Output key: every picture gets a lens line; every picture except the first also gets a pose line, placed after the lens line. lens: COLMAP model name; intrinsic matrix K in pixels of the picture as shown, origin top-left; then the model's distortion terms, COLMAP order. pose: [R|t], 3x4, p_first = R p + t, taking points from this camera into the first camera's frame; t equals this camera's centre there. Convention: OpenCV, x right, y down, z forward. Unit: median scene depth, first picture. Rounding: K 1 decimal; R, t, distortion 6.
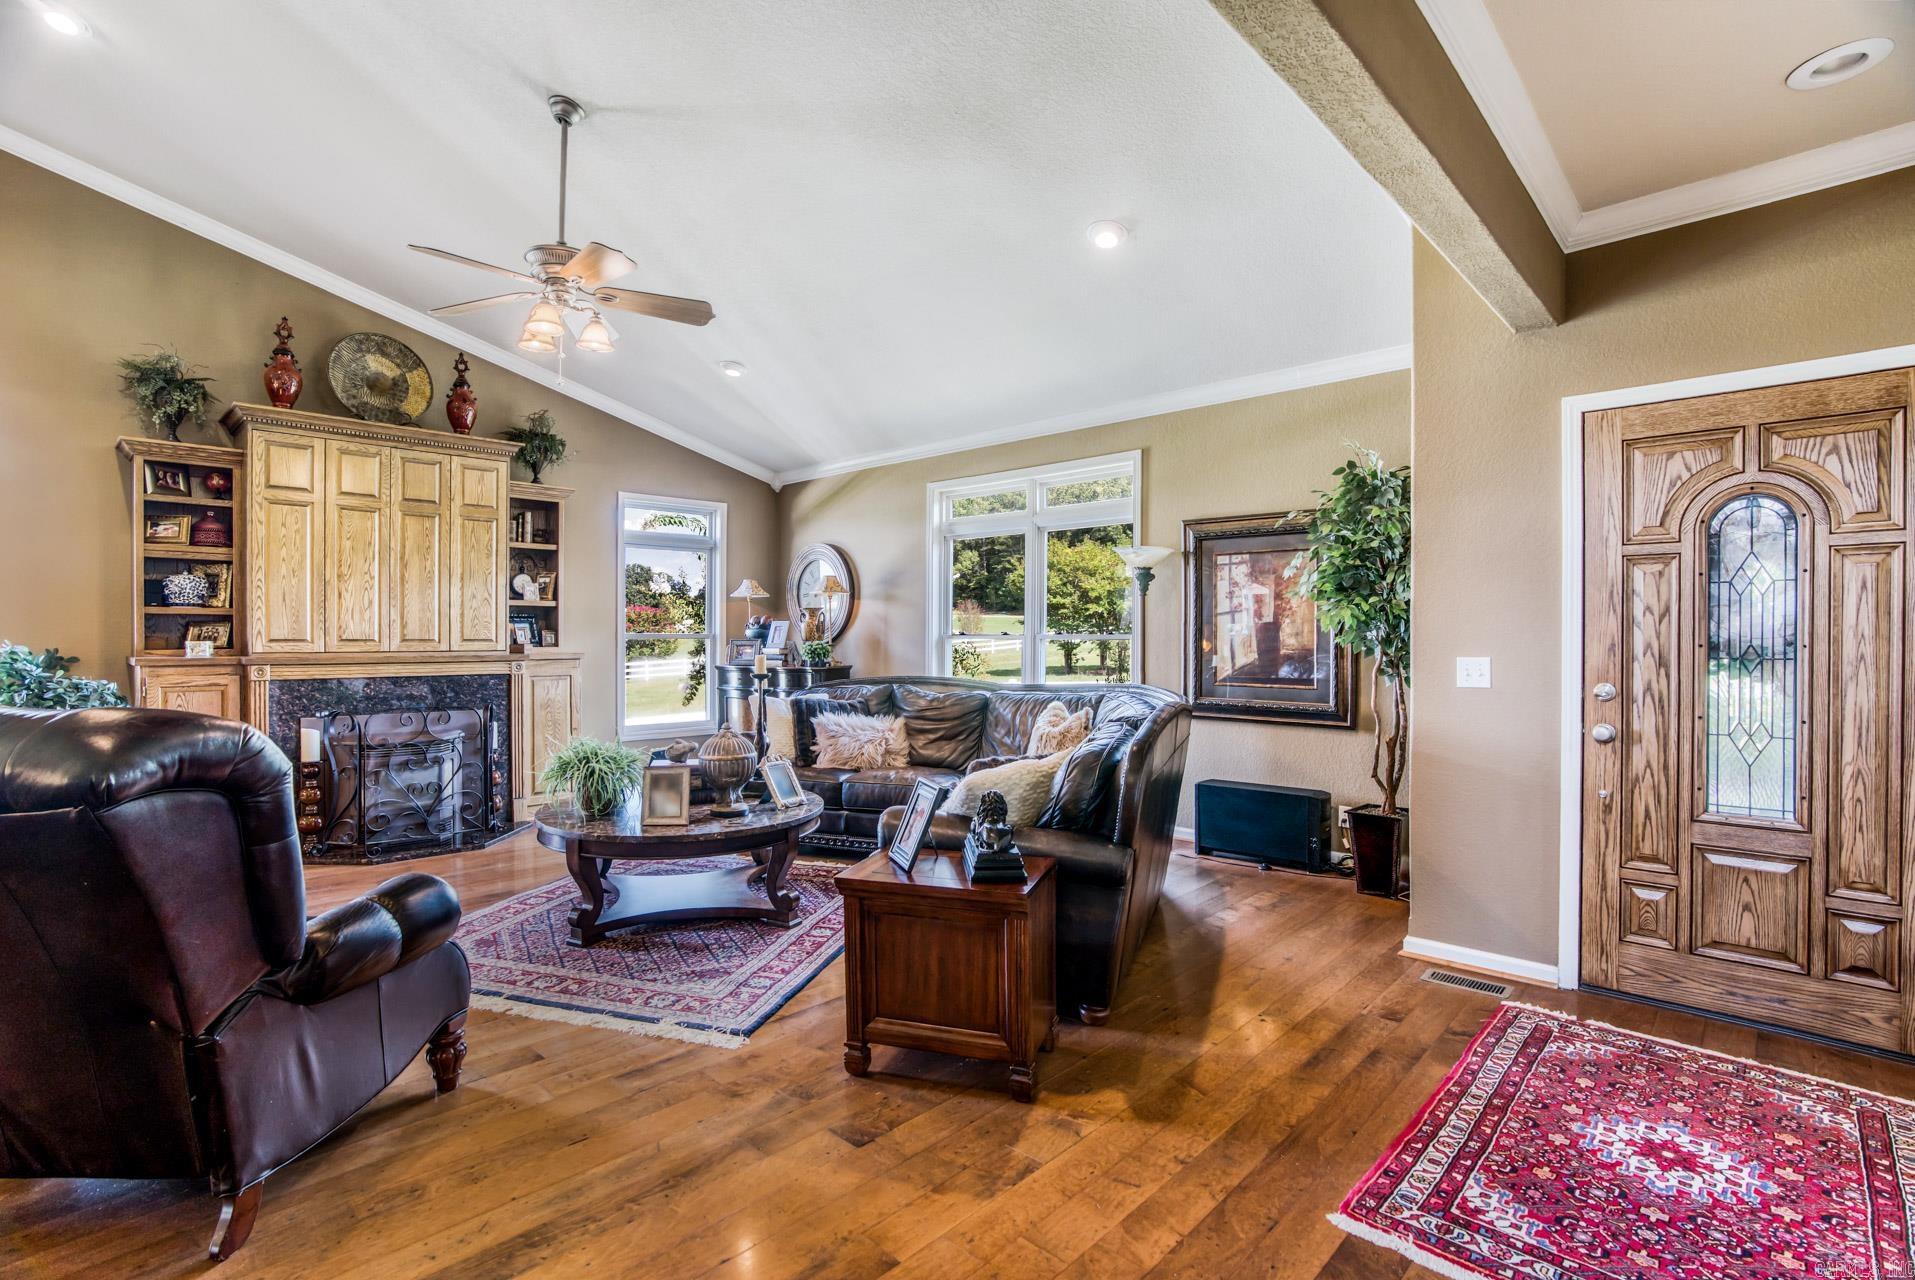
lens RADIAL K [[899.2, 0, 960.1], [0, 899.2, 640.8], [0, 0, 1]] dist [-0.081982, 0.033070]
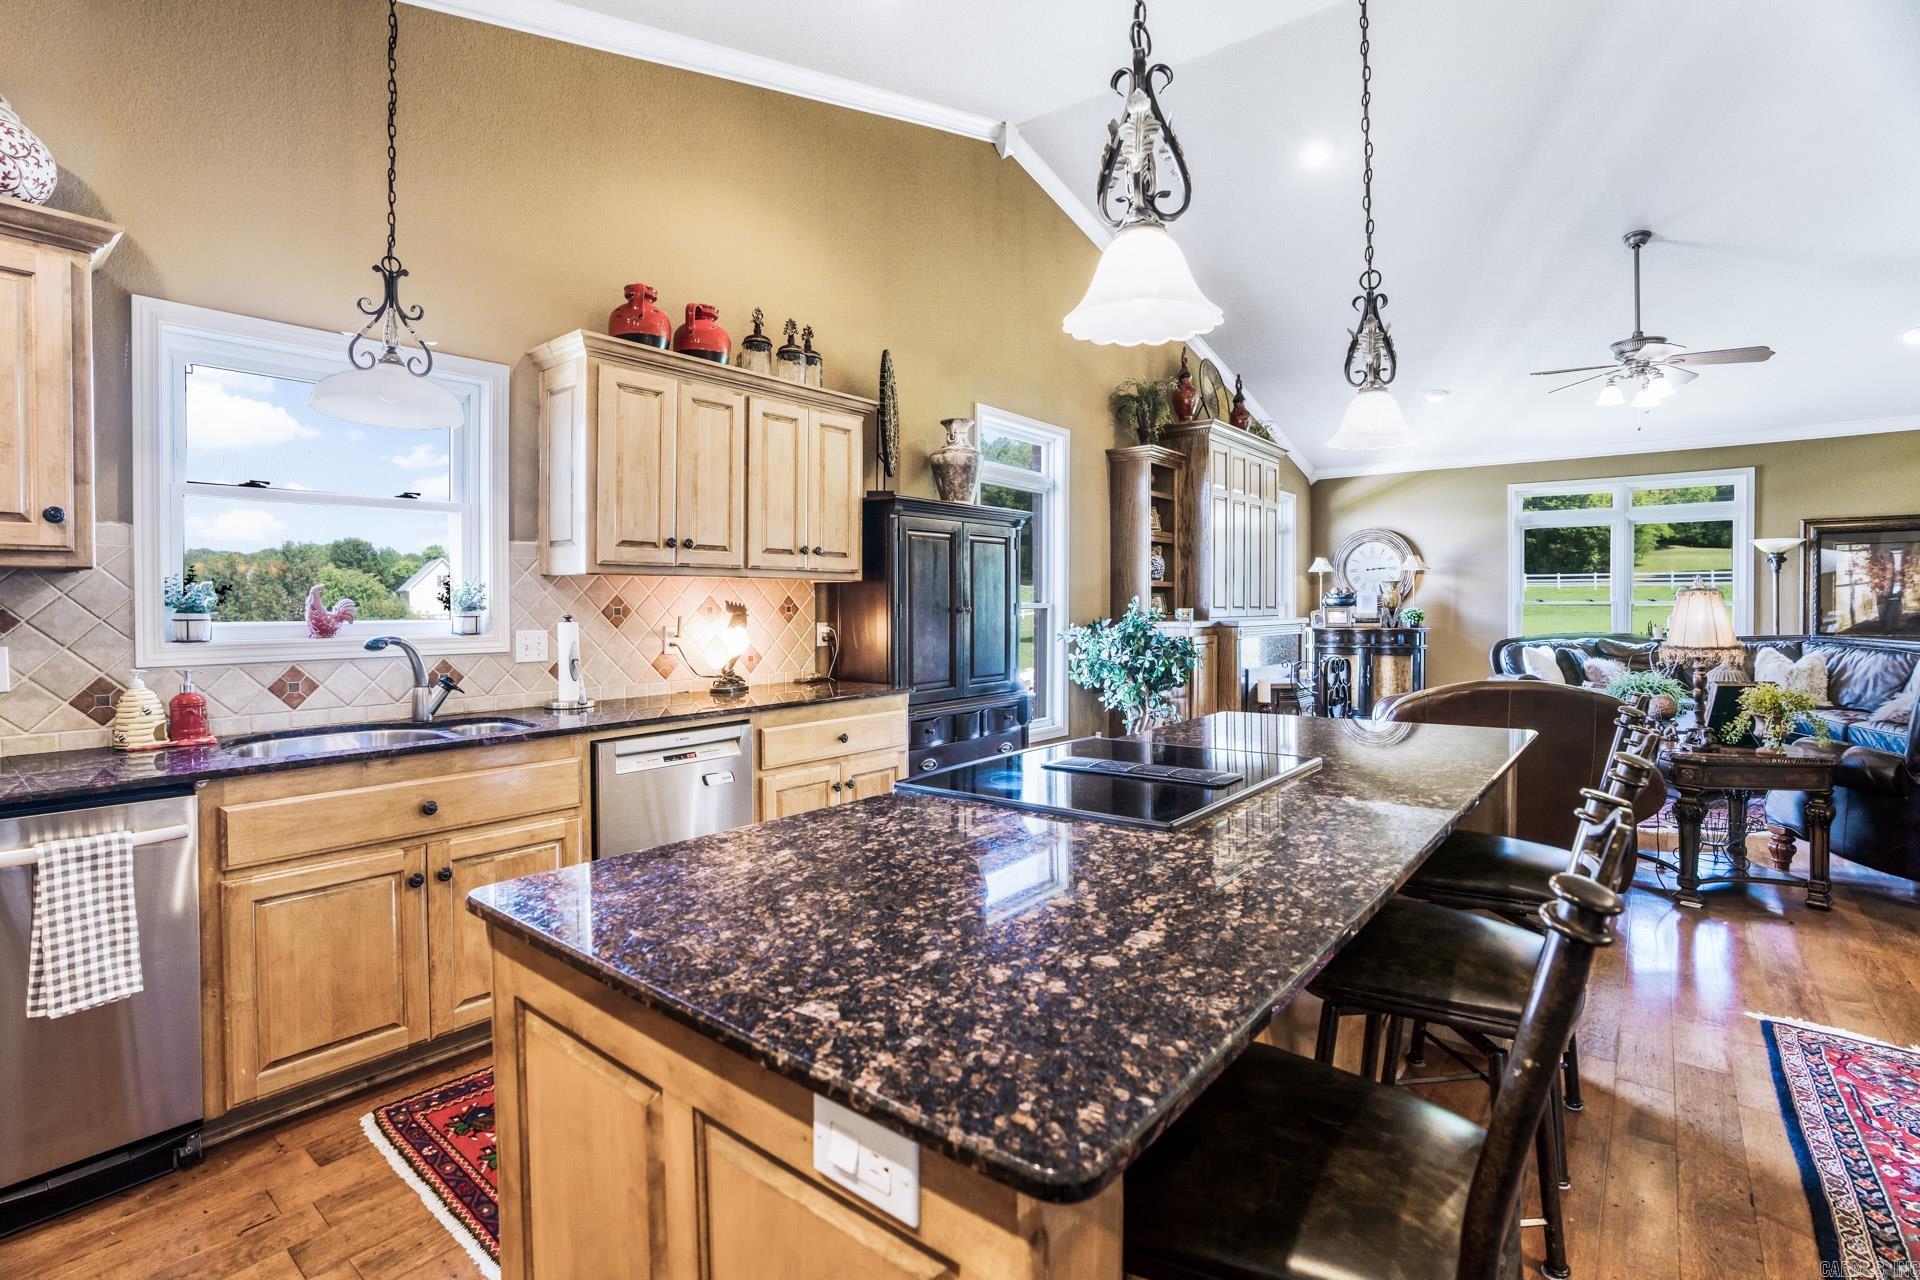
lens RADIAL K [[901.6, 0, 962.6], [0, 901.6, 640.8], [0, 0, 1]] dist [-0.081982, 0.033070]
pose [[0.996698, -0.009893, 0.080598, -1.173364], [0.007316, 0.999454, 0.032208, 0.003658], [-0.080872, -0.031512, 0.996226, -0.250539]]
